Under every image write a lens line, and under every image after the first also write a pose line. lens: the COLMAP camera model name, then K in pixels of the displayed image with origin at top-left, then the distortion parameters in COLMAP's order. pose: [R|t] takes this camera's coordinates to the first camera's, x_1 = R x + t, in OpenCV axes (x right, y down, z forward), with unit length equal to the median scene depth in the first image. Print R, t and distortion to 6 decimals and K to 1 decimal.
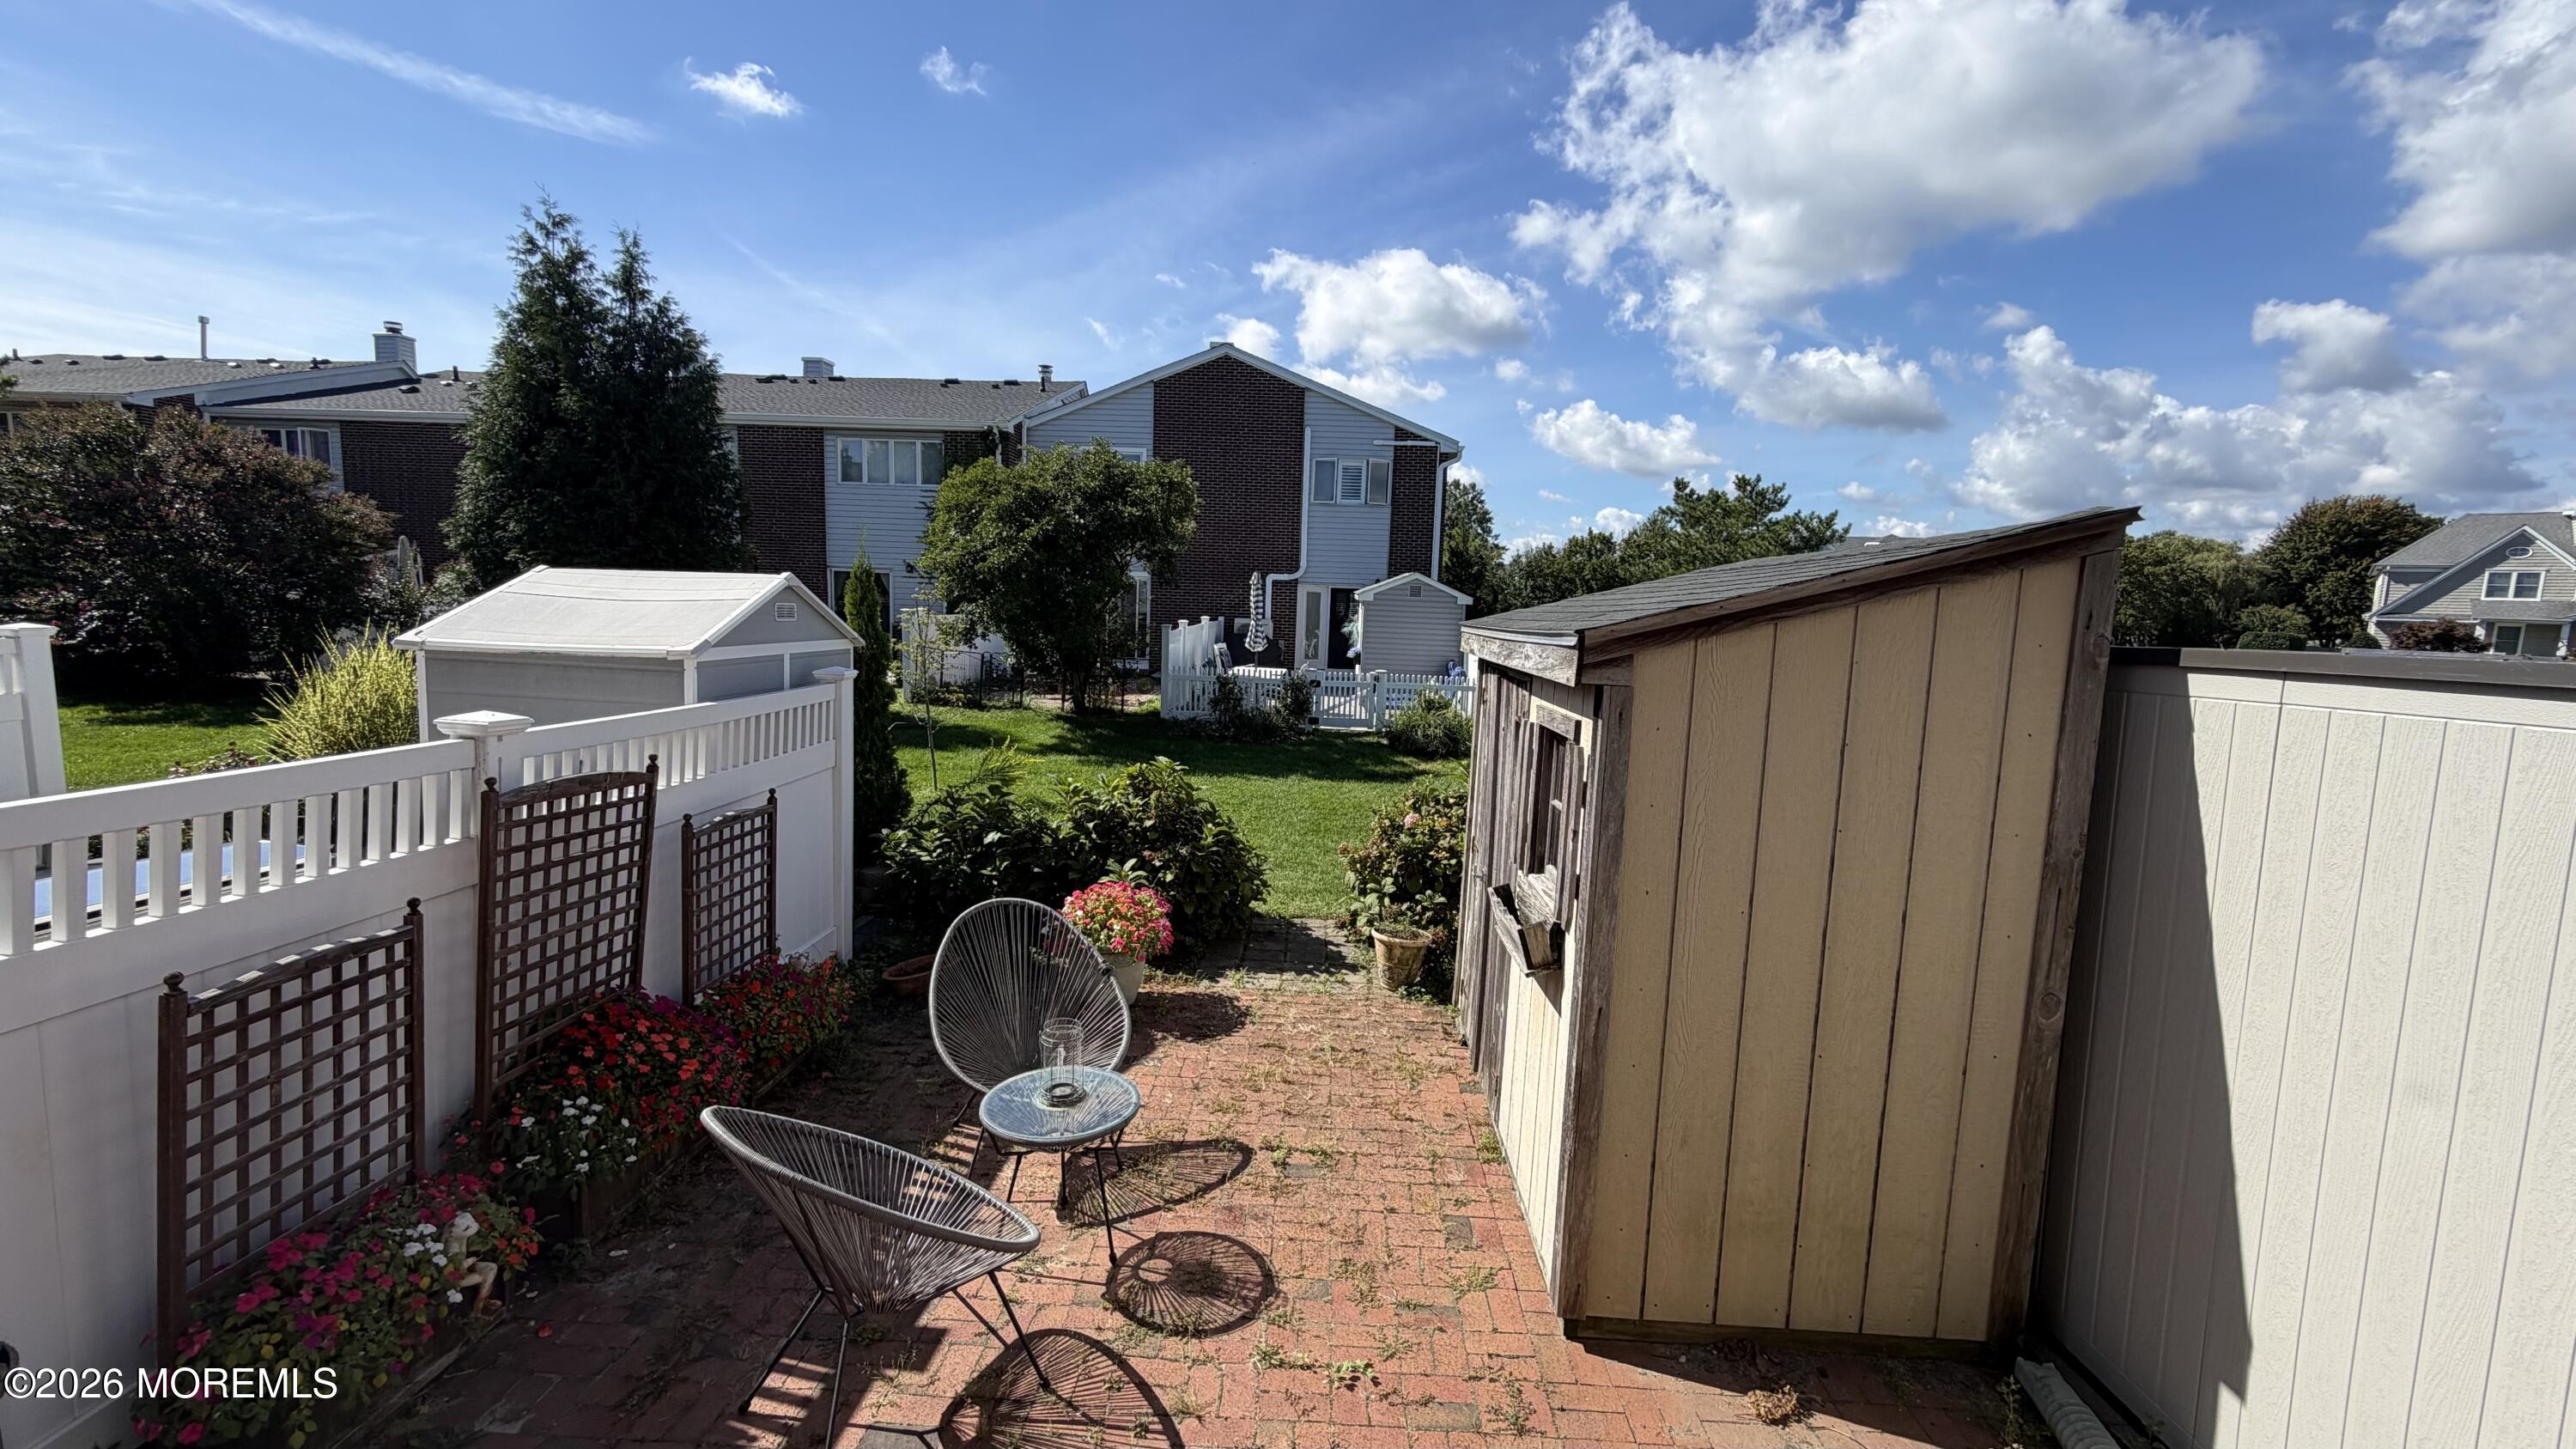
lens RADIAL K [[1023.8, 0, 1286.4], [0, 1023.8, 722.2], [0, 0, 1]] dist [0.002101, -0.000162]
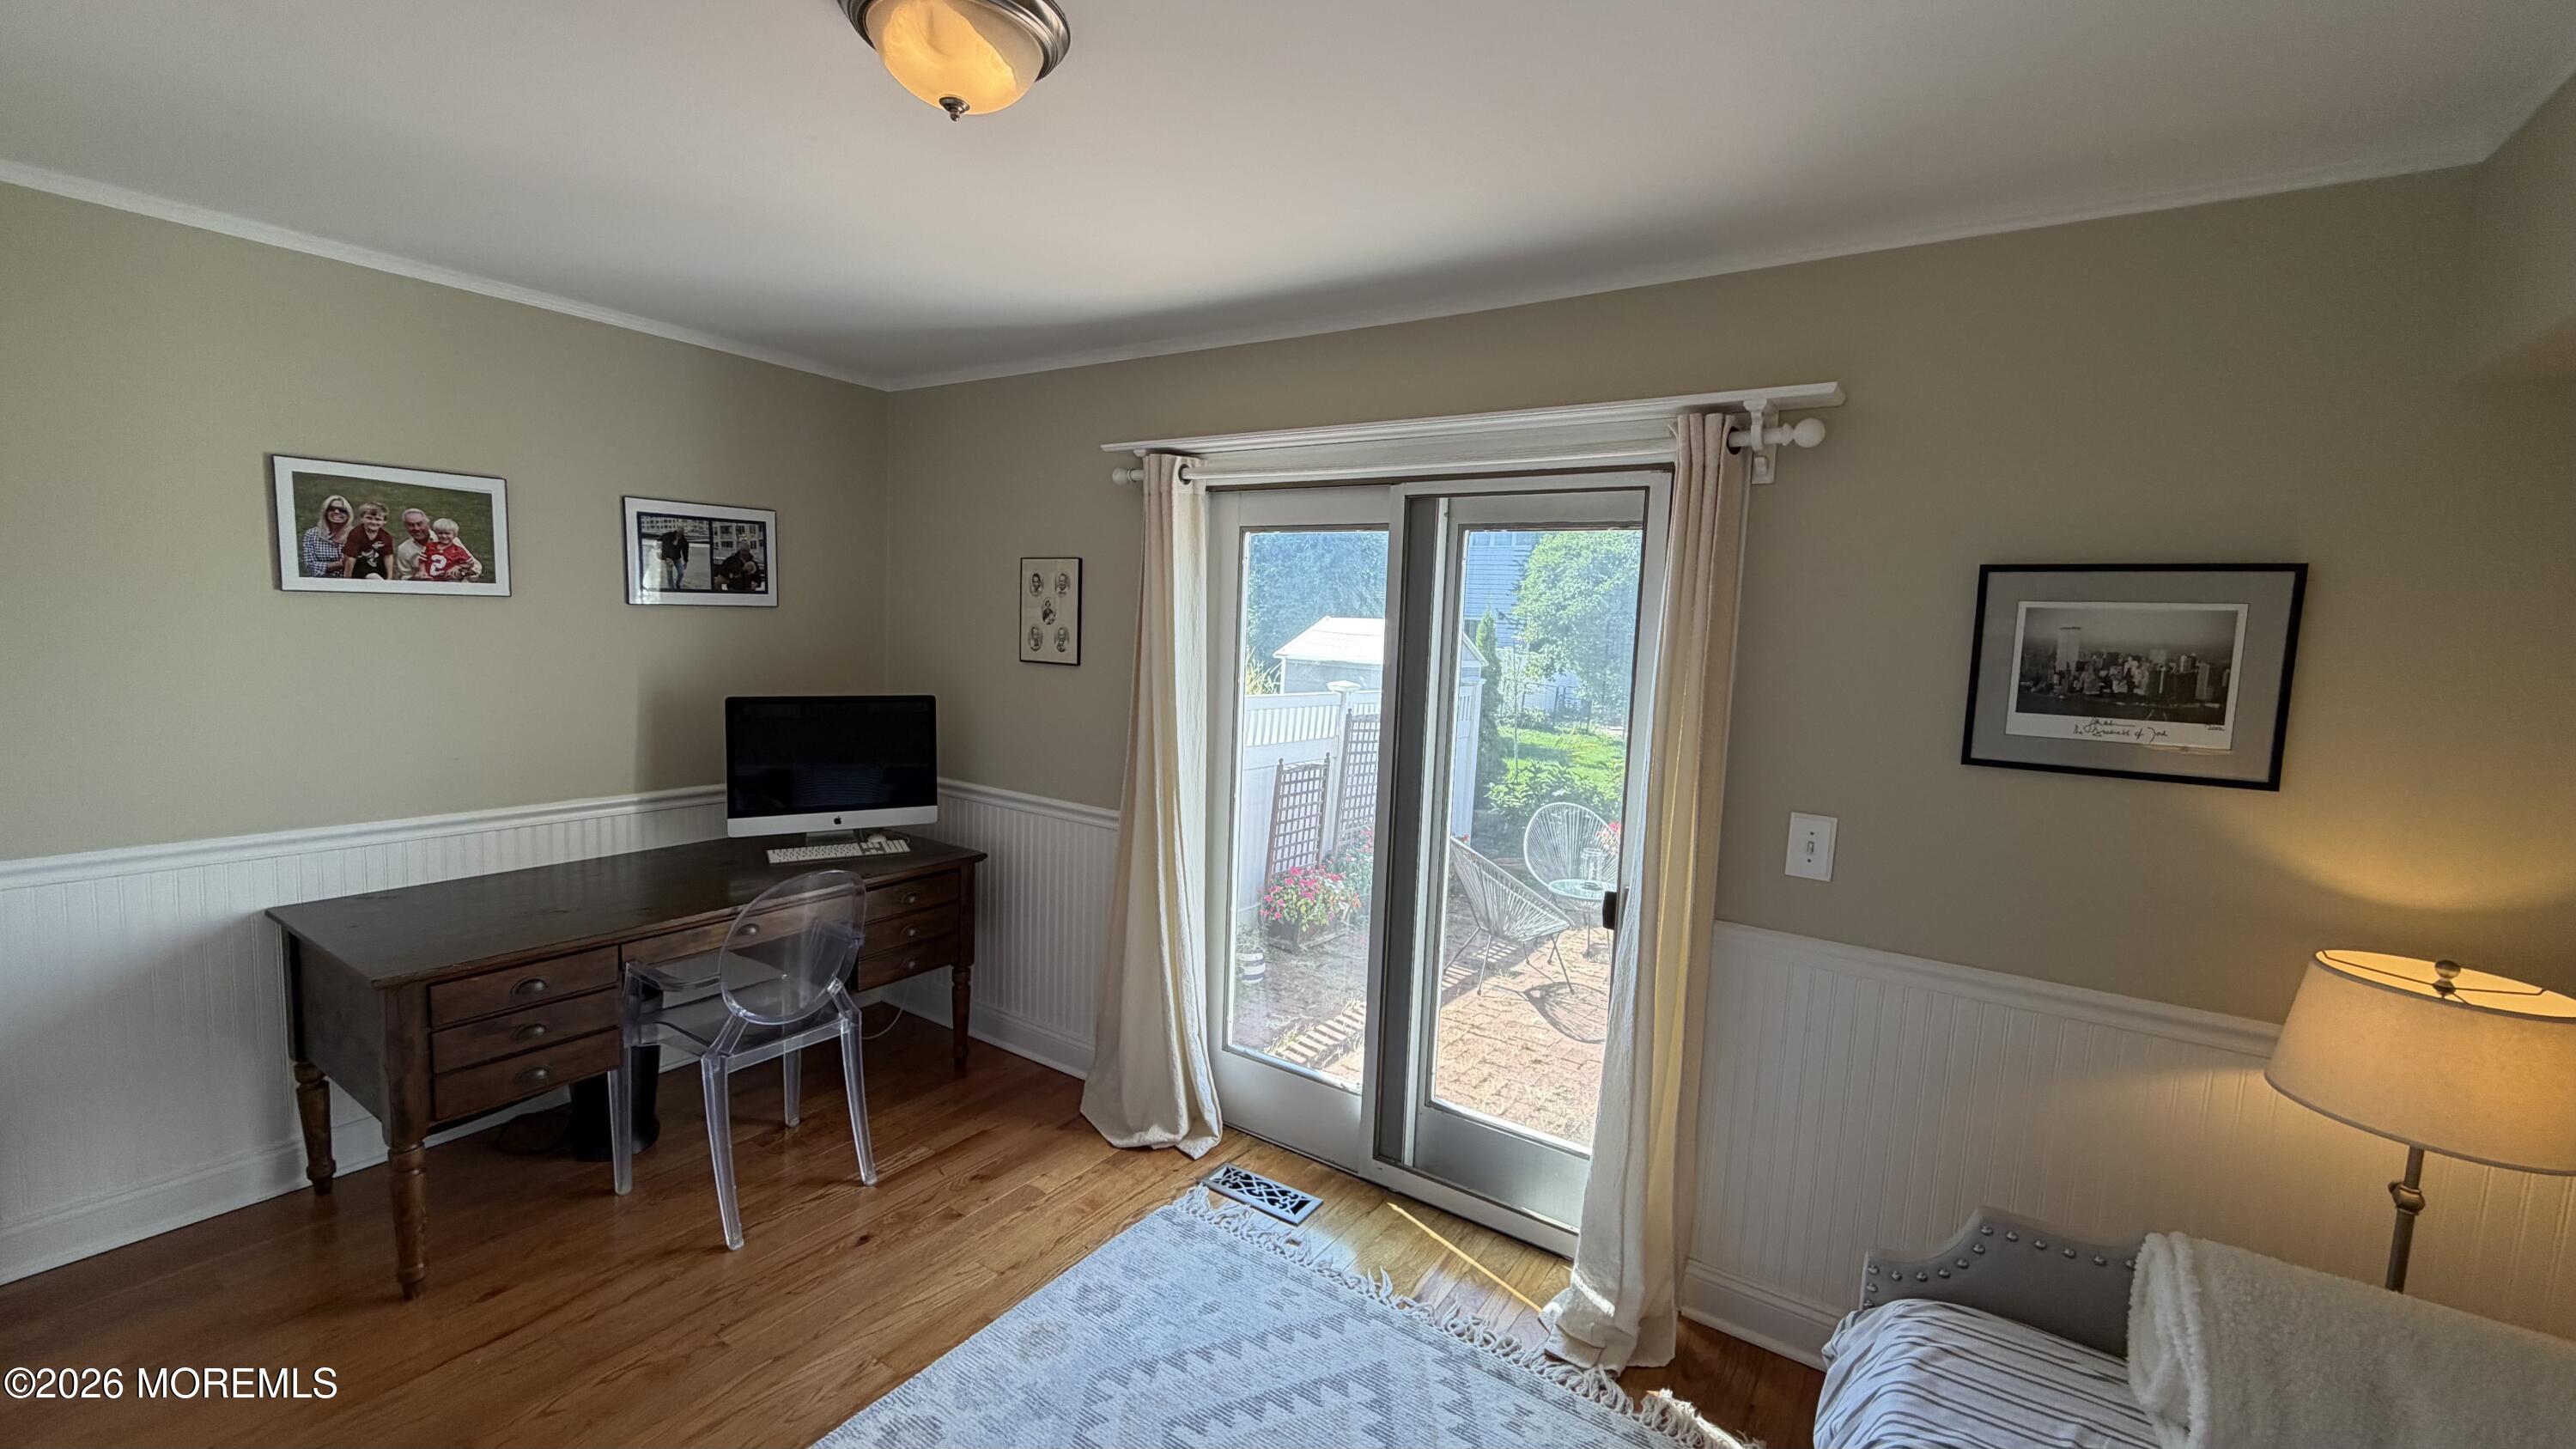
lens RADIAL K [[1023.8, 0, 1283.7], [0, 1023.8, 723.8], [0, 0, 1]] dist [0.002101, -0.000162]
pose [[0.853333, 0.050883, -0.518877, 0.168154], [-0.073535, 0.997024, -0.023161, 0.086727], [0.516154, 0.057920, 0.854535, -0.594184]]
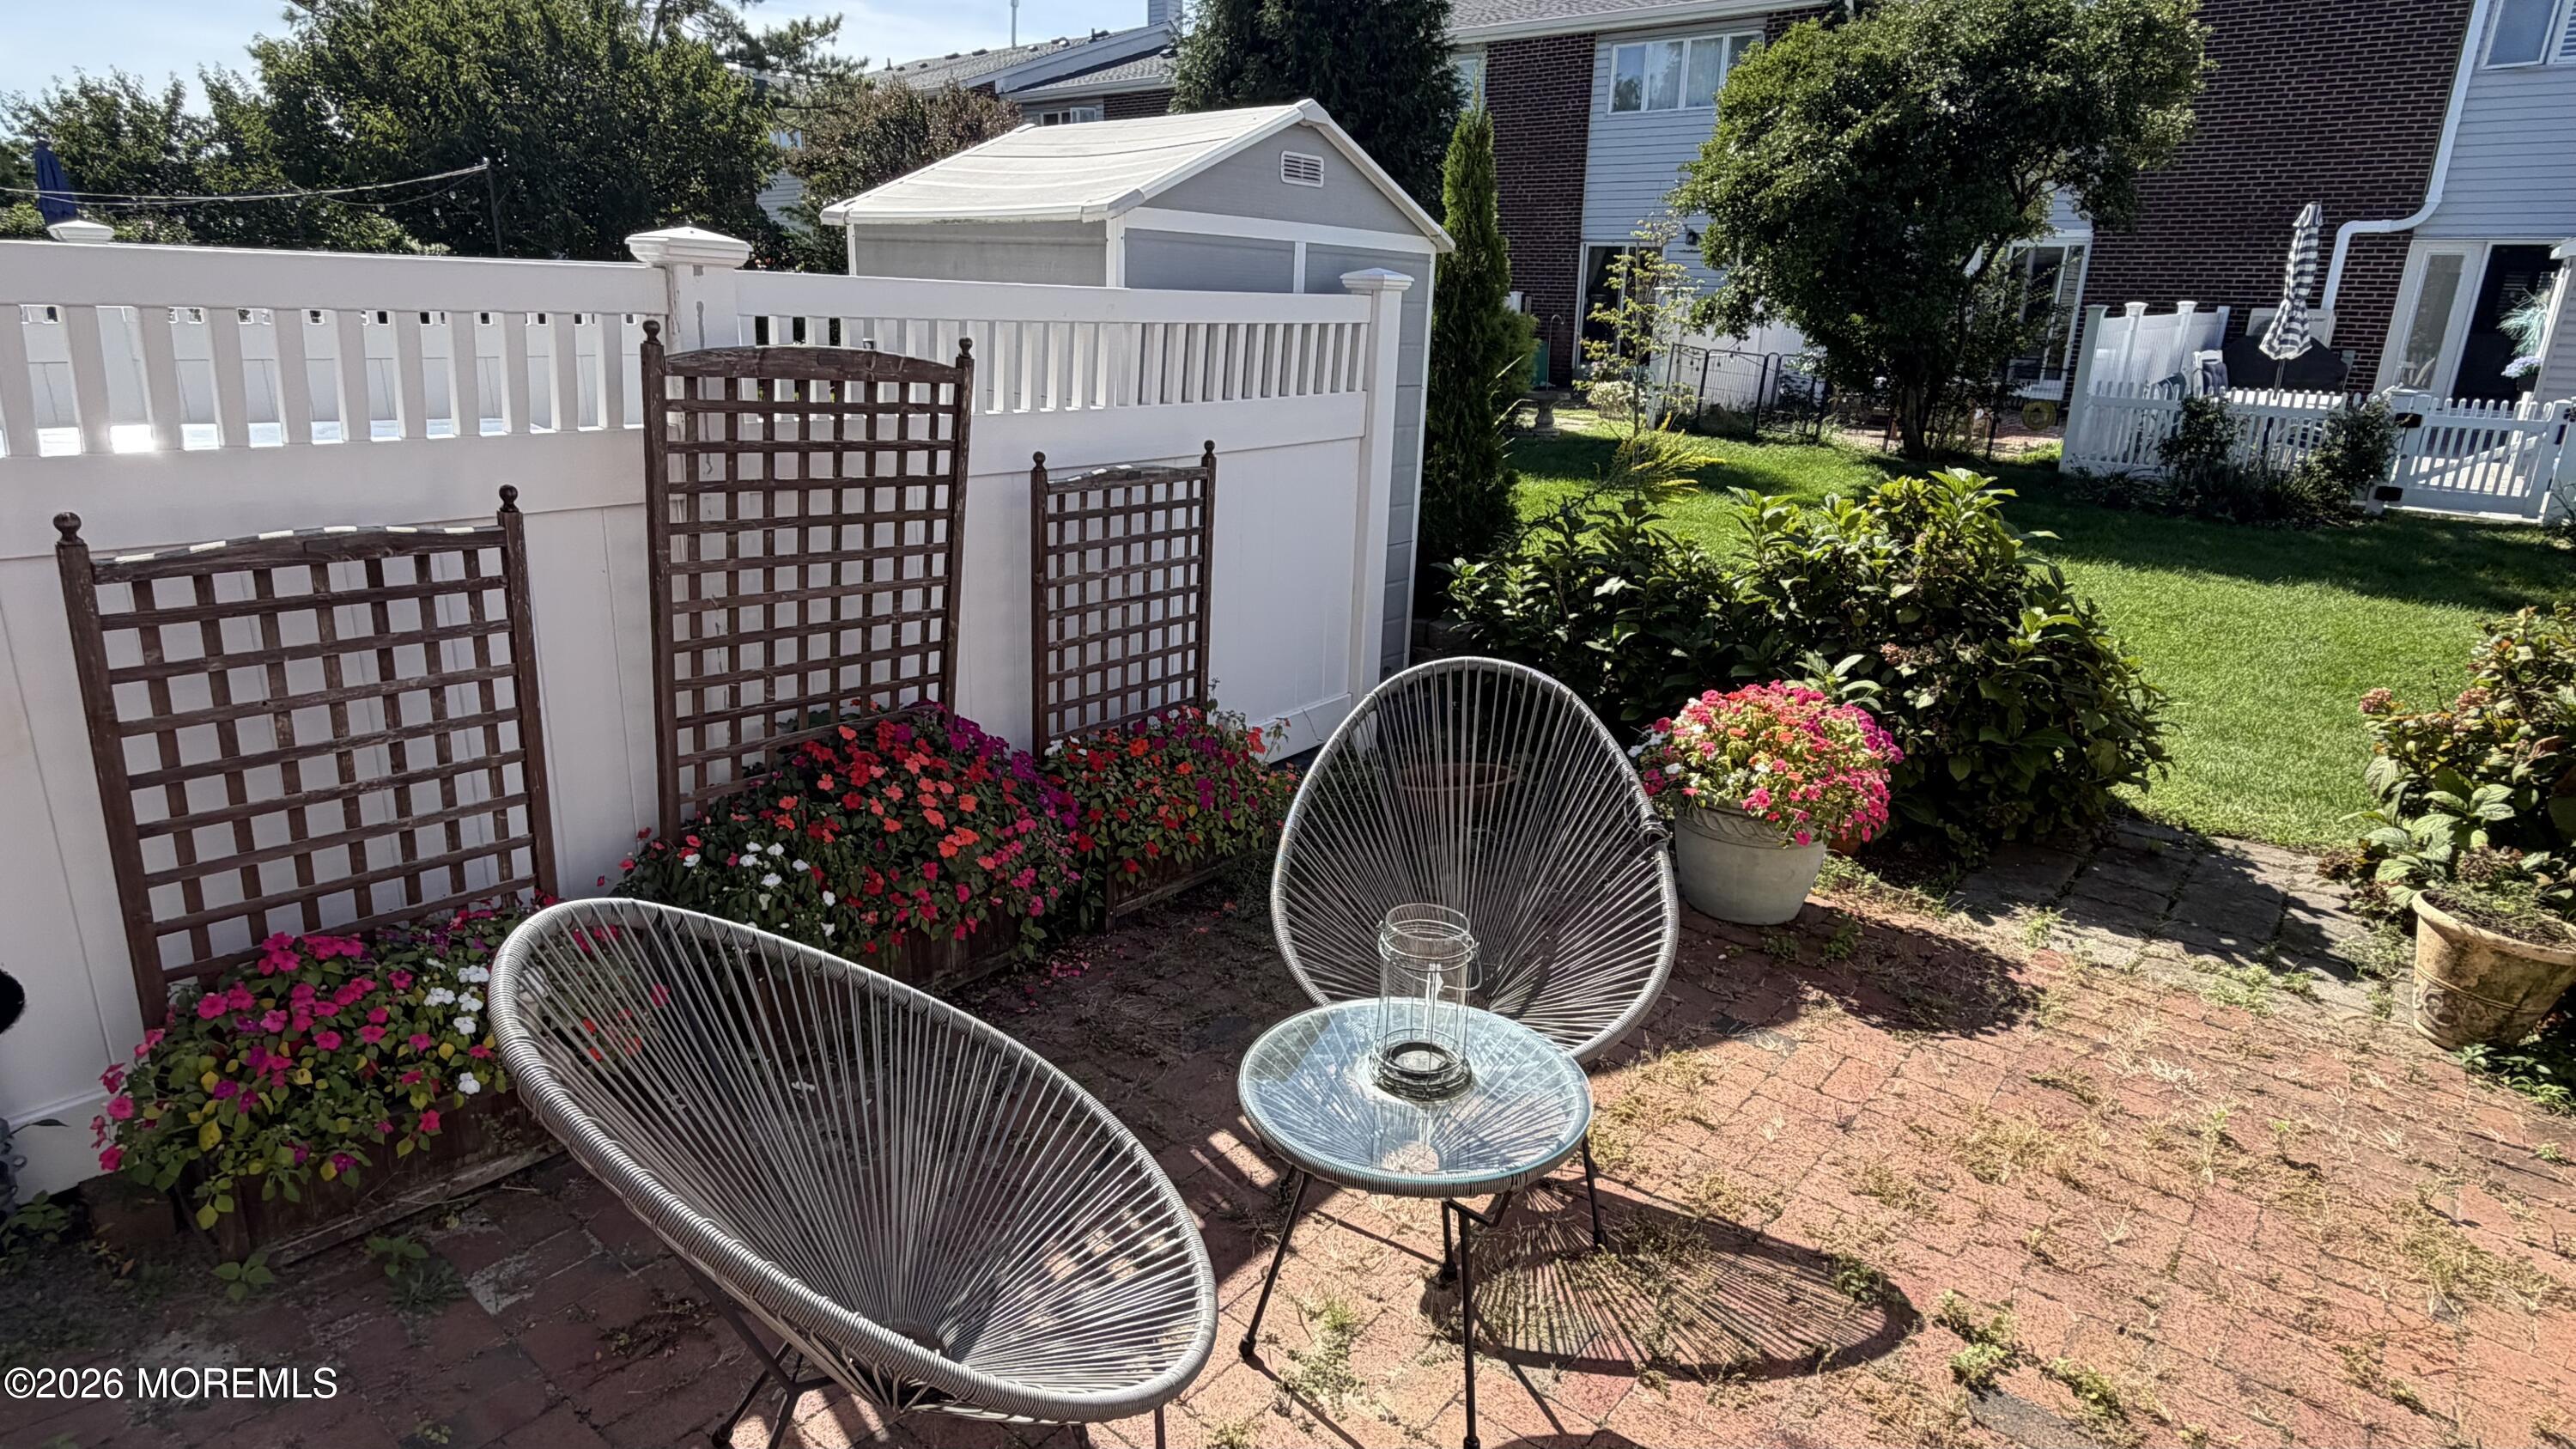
lens RADIAL K [[1392.6, 0, 1277.1], [0, 1392.6, 726.1], [0, 0, 1]] dist [-0.000171, 0.001647]
pose [[0.793879, 0.163236, -0.585756, 0.039451], [-0.065212, 0.980594, 0.184885, 0.065184], [0.604569, -0.108578, 0.789118, 0.300518]]
